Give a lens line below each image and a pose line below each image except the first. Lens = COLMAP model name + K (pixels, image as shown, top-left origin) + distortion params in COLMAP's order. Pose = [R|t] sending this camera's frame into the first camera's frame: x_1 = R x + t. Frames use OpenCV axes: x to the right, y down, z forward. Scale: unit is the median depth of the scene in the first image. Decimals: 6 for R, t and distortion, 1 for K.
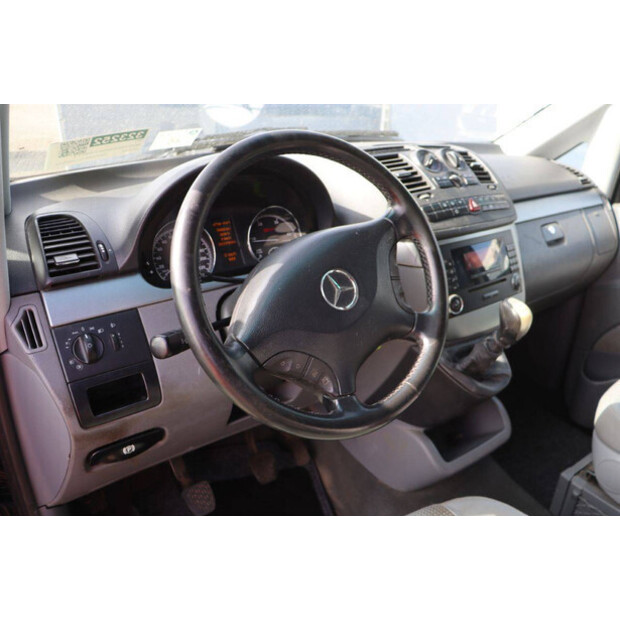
lens RADIAL K [[532.8, 0, 329.5], [0, 532.8, 311.3], [0, 0, 1]] dist [-0.190335, 0.188108]
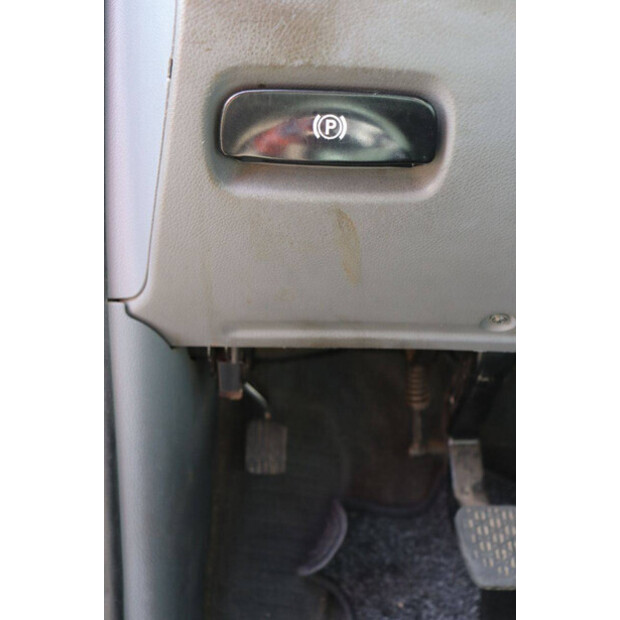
lens RADIAL K [[785.1, 0, 310.0], [0, 785.1, 310.0], [0, 0, 1]] dist [-0.024132, -0.005817]
pose [[0.817337, 0.145928, -0.557373, -0.094669], [-0.257677, 0.957837, -0.127085, 0.468580], [0.515327, 0.247493, 0.820478, 0.613752]]
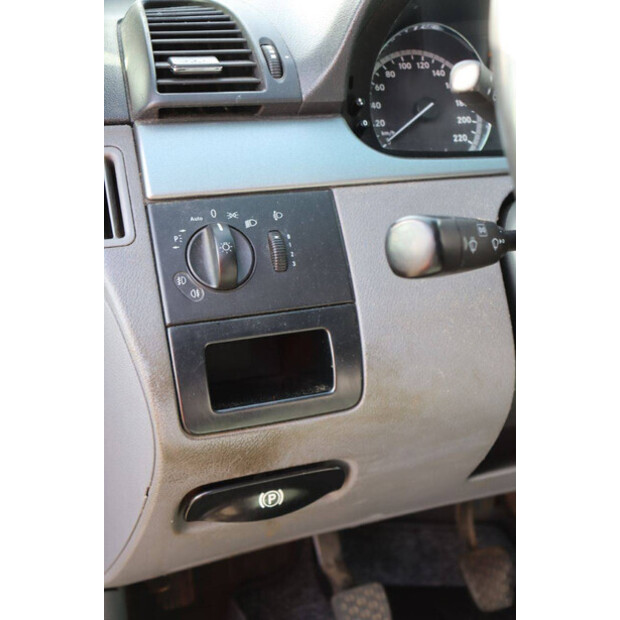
lens RADIAL K [[785.1, 0, 310.0], [0, 785.1, 310.0], [0, 0, 1]] dist [-0.024132, -0.005817]
pose [[0.956065, 0.116982, -0.268803, -0.198694], [-0.121520, 0.992589, -0.000245, 0.103991], [0.266782, 0.032899, 0.963195, 0.355678]]
